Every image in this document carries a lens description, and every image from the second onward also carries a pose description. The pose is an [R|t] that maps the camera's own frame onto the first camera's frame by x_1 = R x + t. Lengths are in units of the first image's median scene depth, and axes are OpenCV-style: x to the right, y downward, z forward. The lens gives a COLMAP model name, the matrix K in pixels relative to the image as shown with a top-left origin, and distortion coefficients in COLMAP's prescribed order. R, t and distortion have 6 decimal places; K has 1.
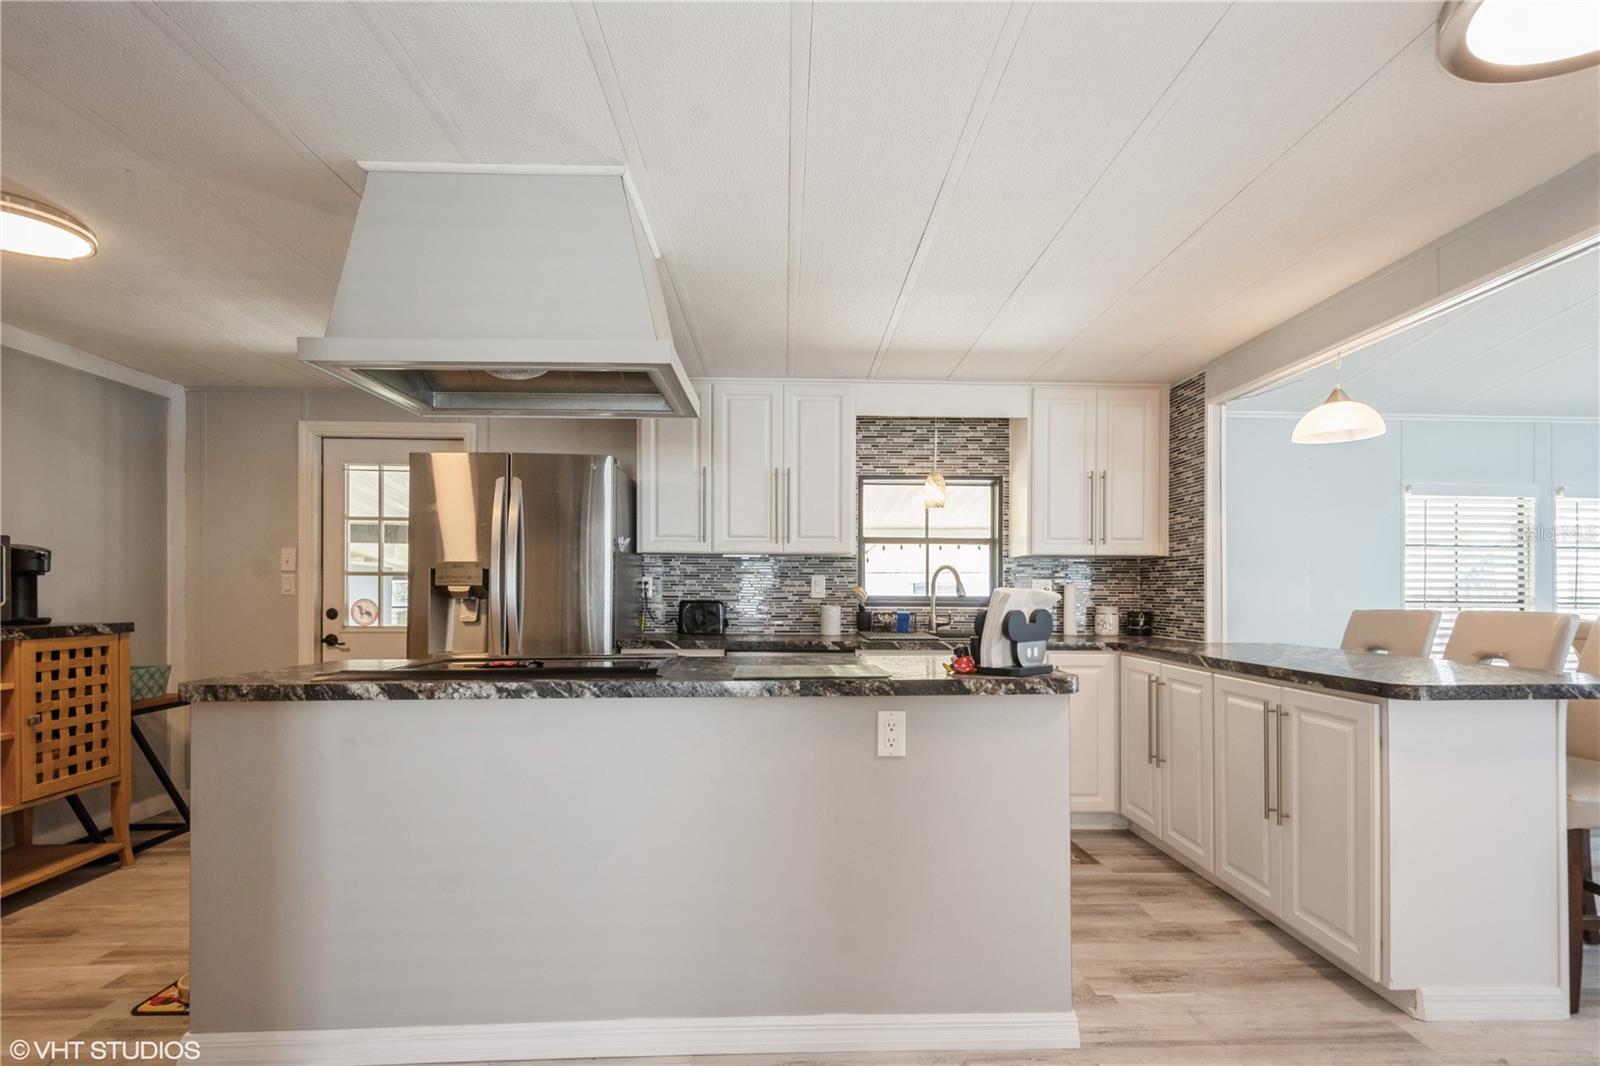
lens RADIAL K [[738.6, 0, 808.1], [0, 738.6, 590.8], [0, 0, 1]] dist [-0.000010, -0.000739]
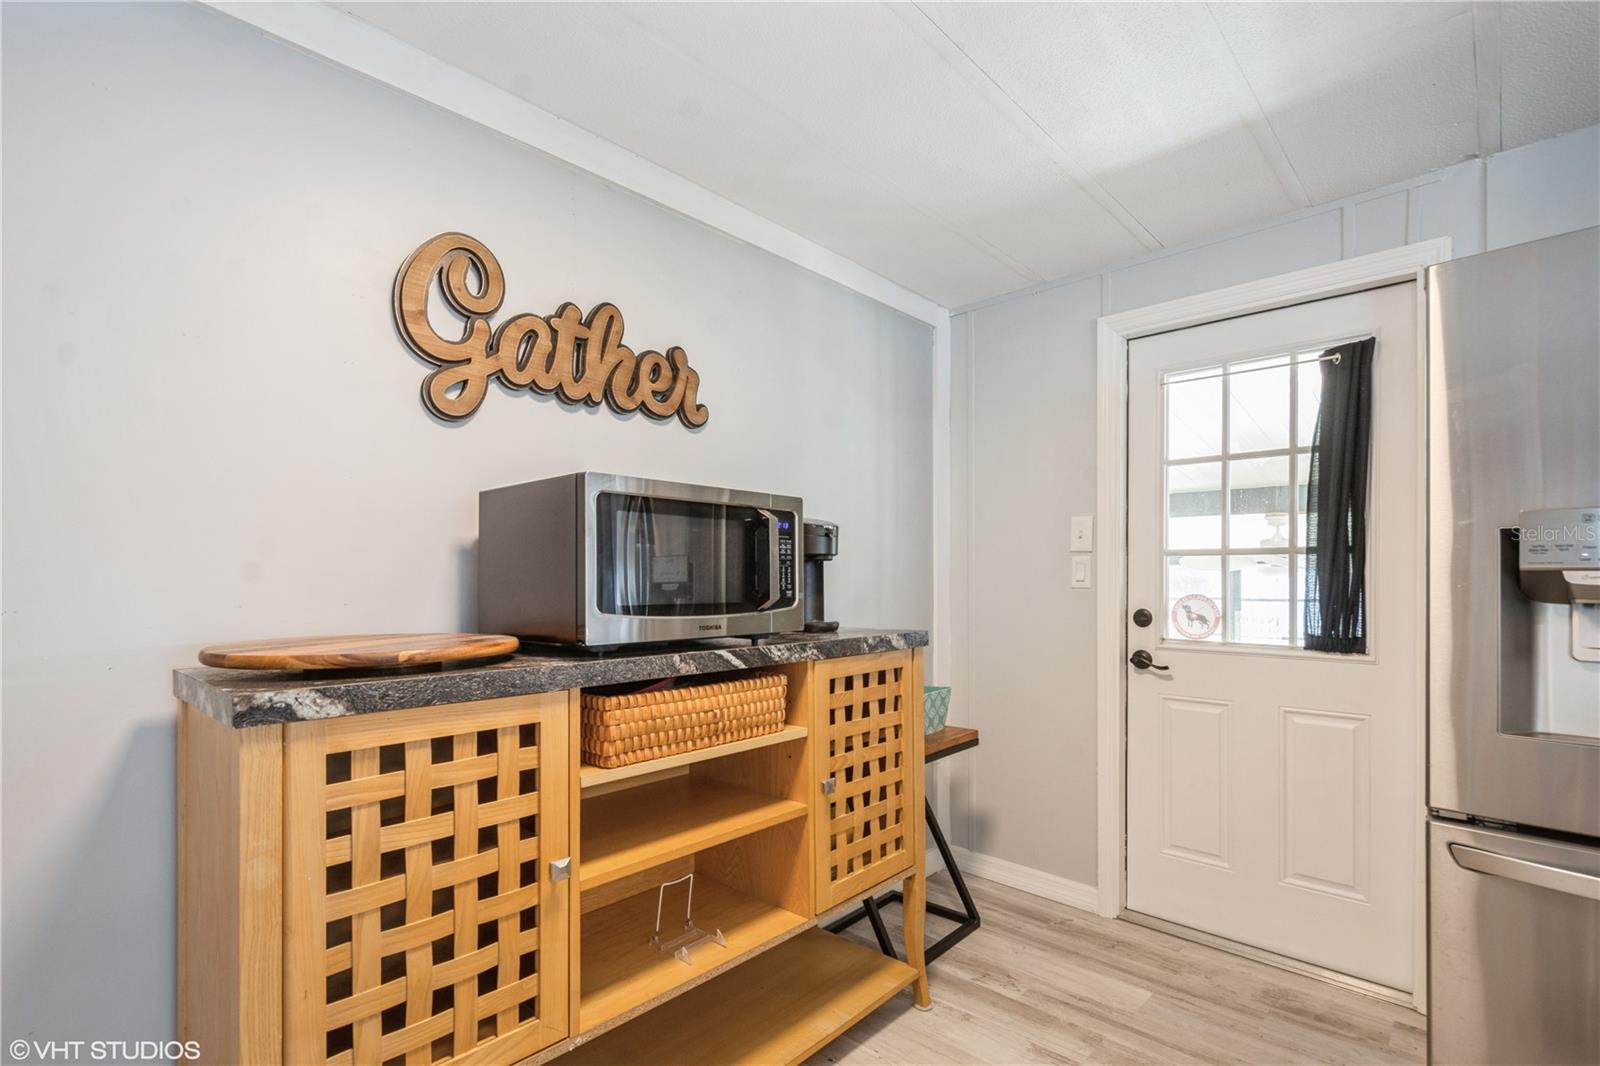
lens RADIAL K [[741.1, 0, 810.1], [0, 741.1, 578.5], [0, 0, 1]] dist [0.000947, -0.000057]
pose [[0.709606, -0.003137, -0.704592, -0.423913], [0.003429, 0.999994, -0.000998, -0.002856], [0.704590, -0.001708, 0.709612, 0.372259]]
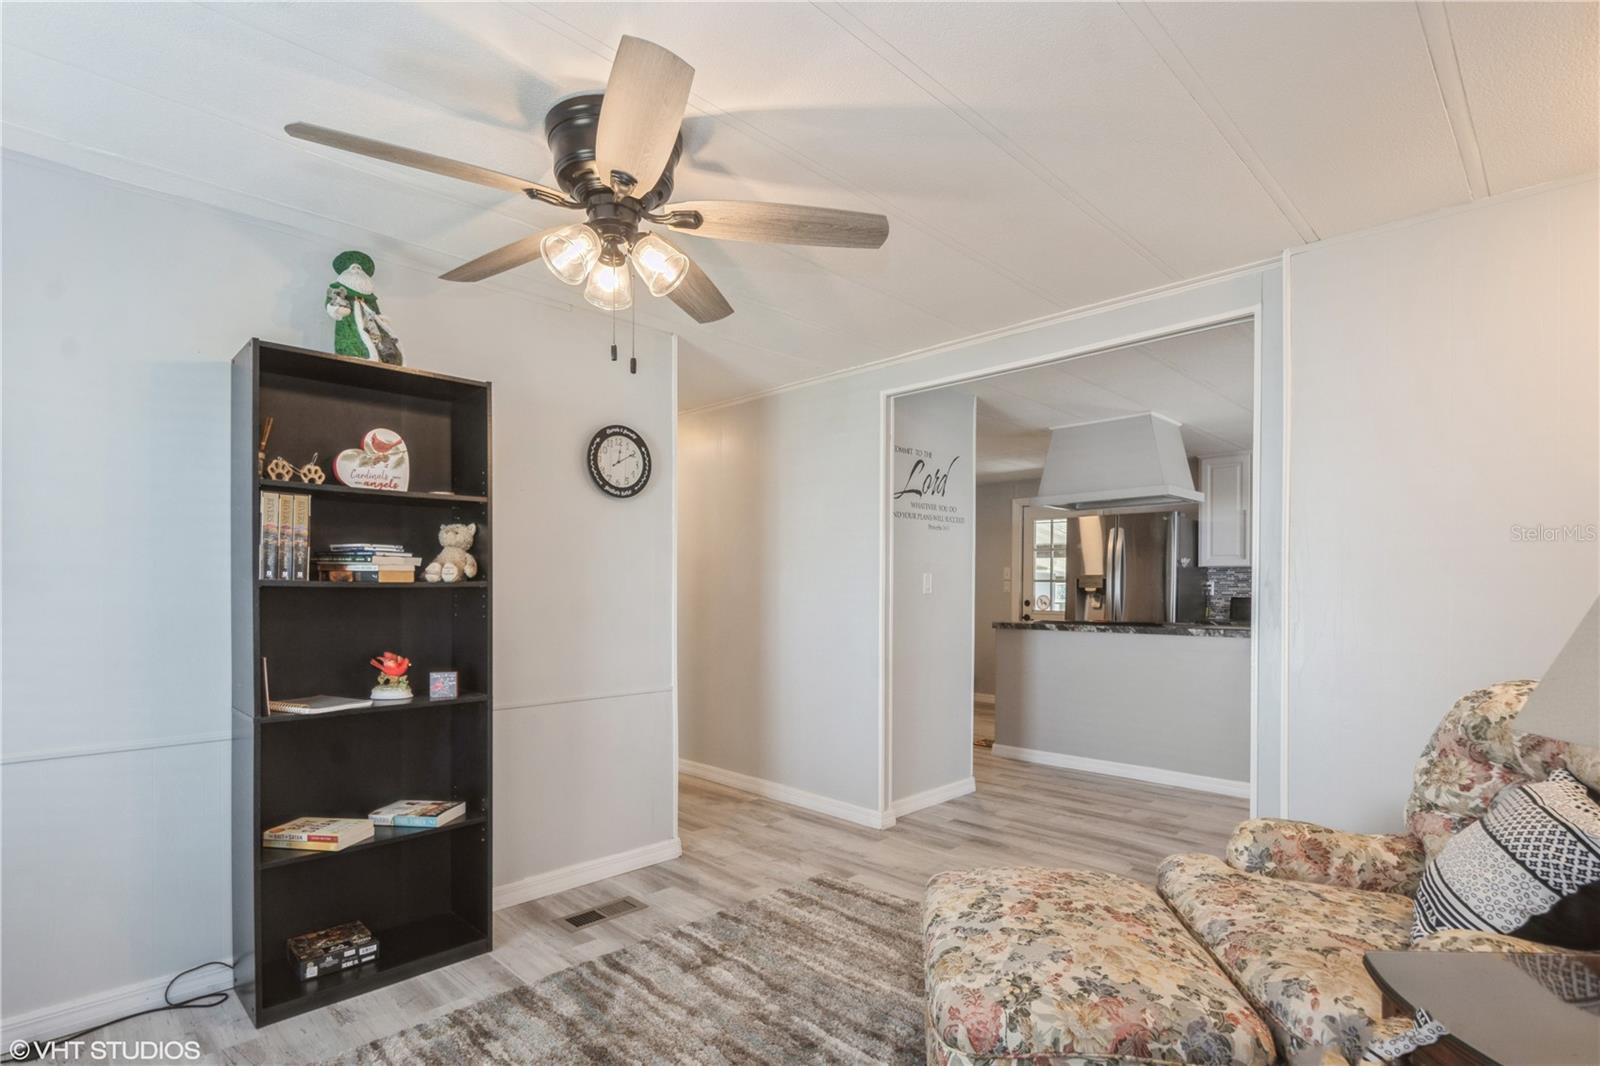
lens RADIAL K [[778.7, 0, 819.0], [0, 778.7, 595.7], [0, 0, 1]] dist [0.000669, -0.000500]
pose [[0.693335, 0.006480, -0.720587, 0.401064], [-0.001878, 0.999972, 0.007185, 0.000139], [0.720613, -0.003628, 0.693328, -0.735201]]
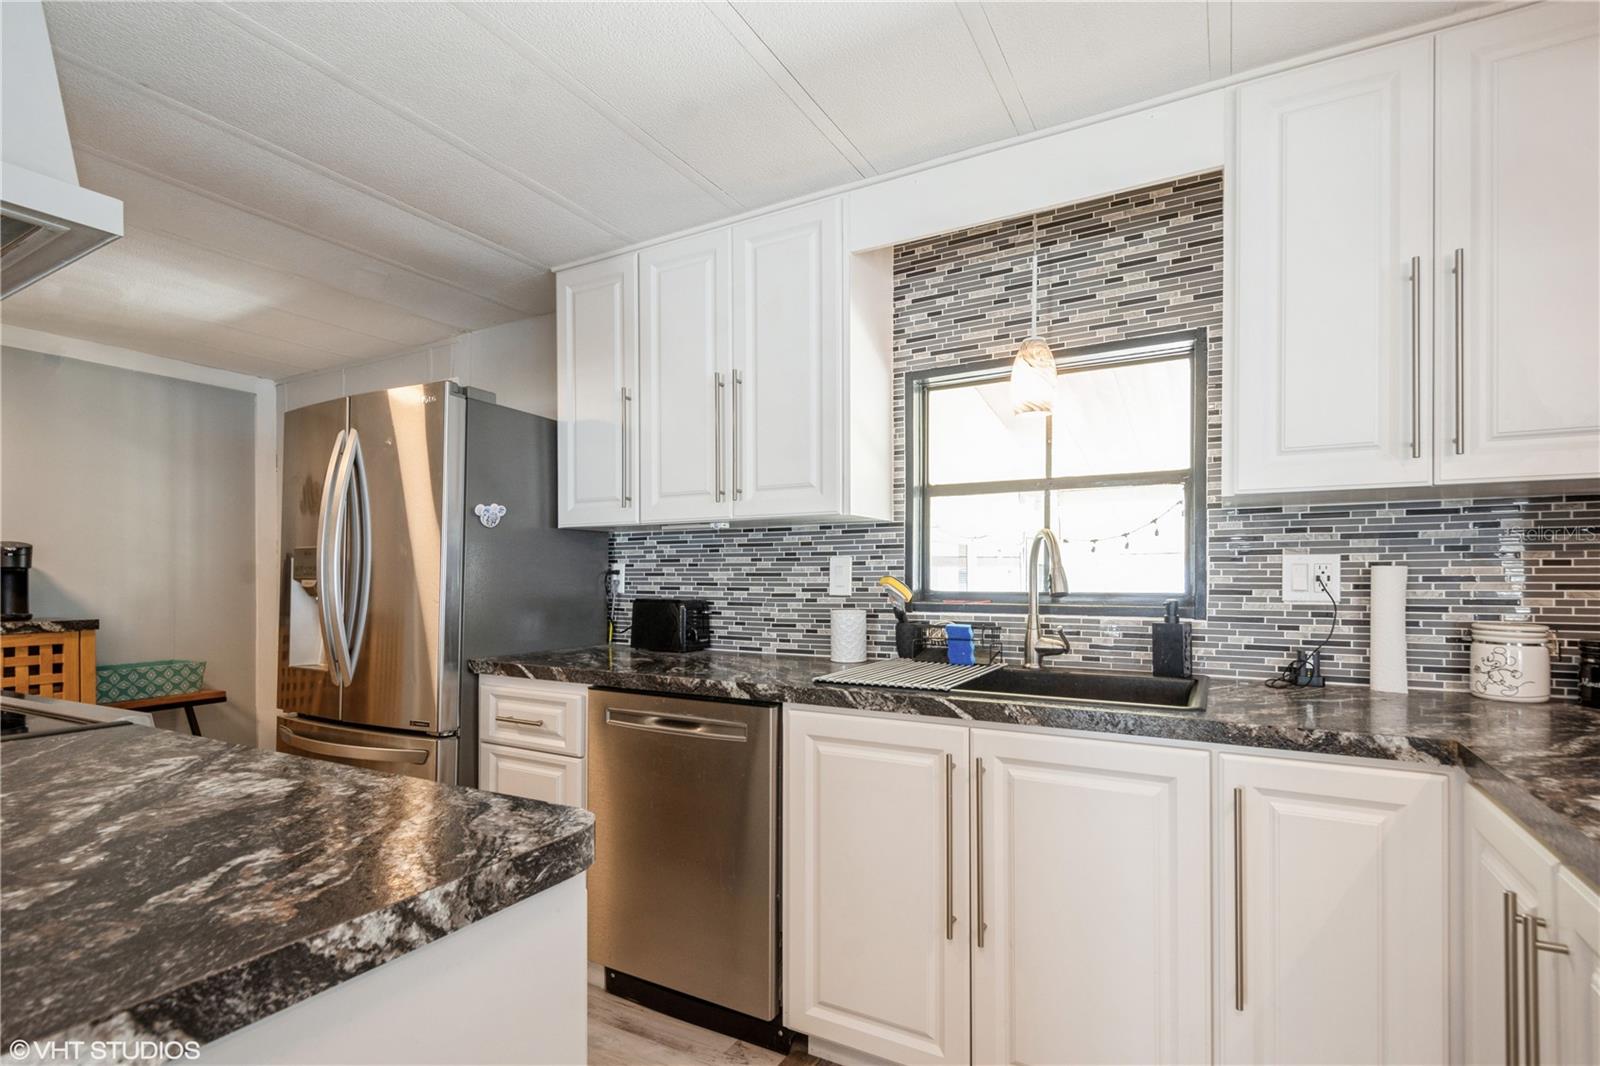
lens RADIAL K [[757.0, 0, 802.7], [0, 757.0, 580.5], [0, 0, 1]] dist [0.006597, -0.000022]
pose [[0.855551, -0.003858, -0.517705, 0.312324], [0.006723, 0.999971, 0.003659, -0.004481], [0.517675, -0.006611, 0.855552, 0.506221]]
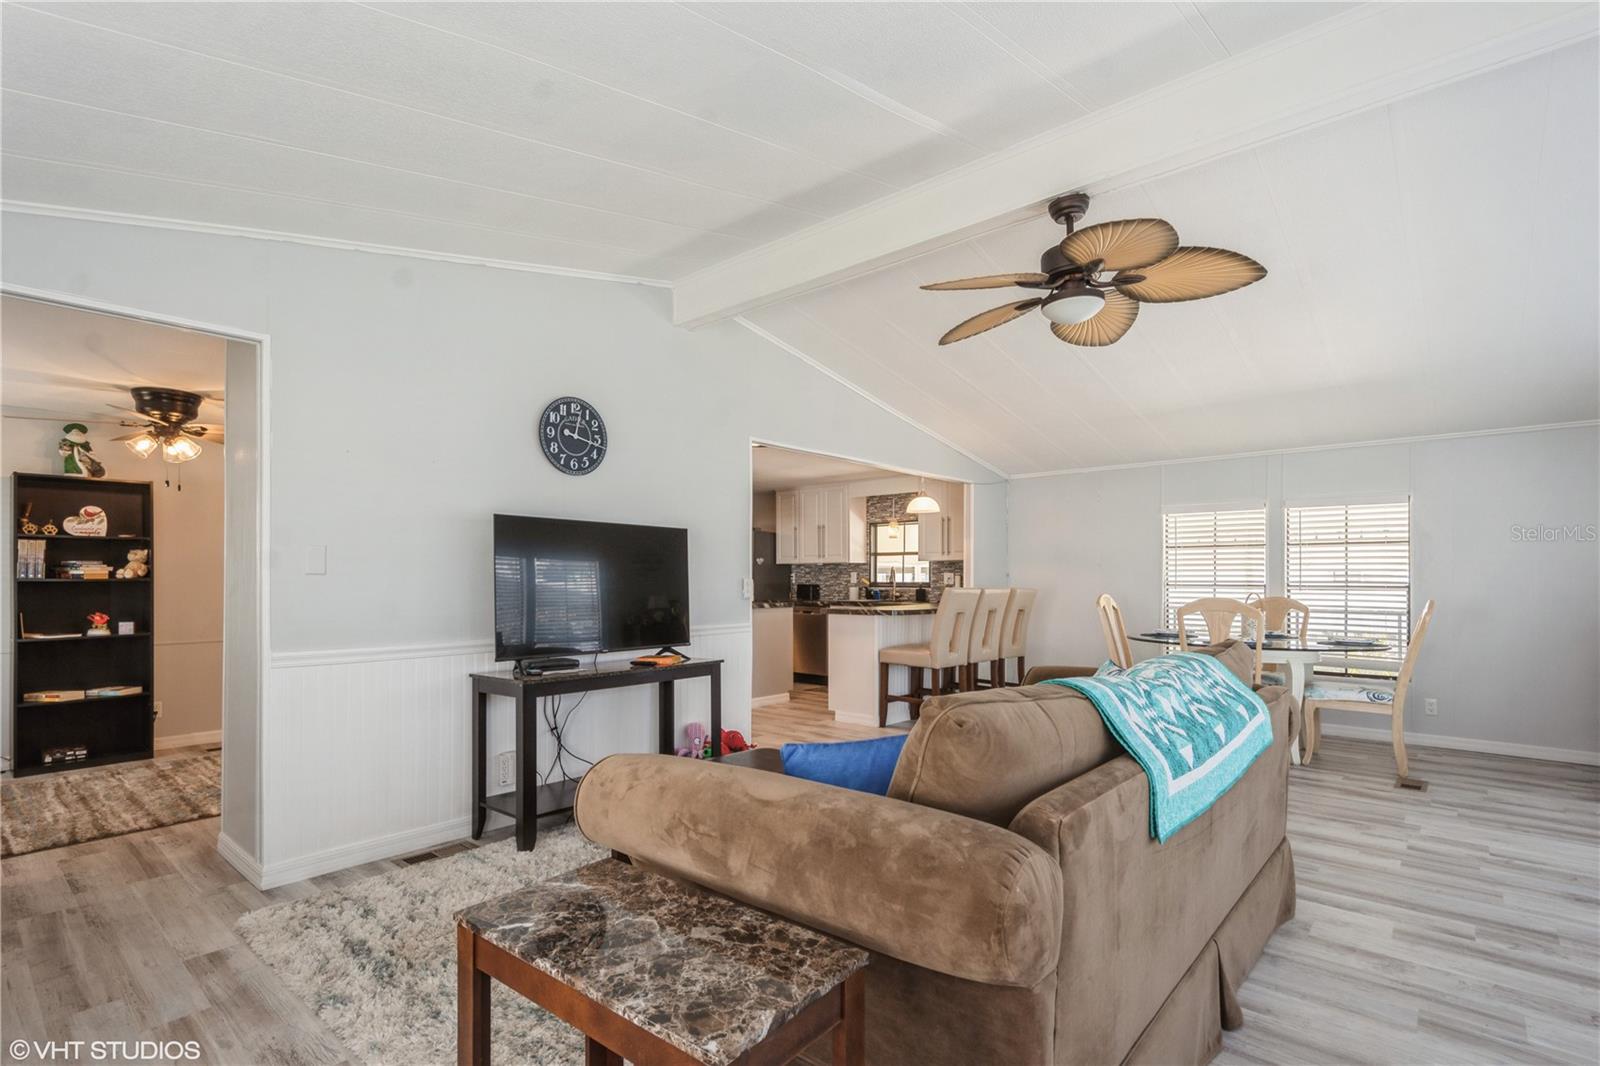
lens RADIAL K [[741.1, 0, 810.1], [0, 741.1, 578.5], [0, 0, 1]] dist [0.000947, -0.000057]
pose [[0.738803, -0.005047, -0.673902, 1.410831], [0.004085, 0.999987, -0.003010, 0.002618], [0.673909, -0.000529, 0.738814, -0.663744]]
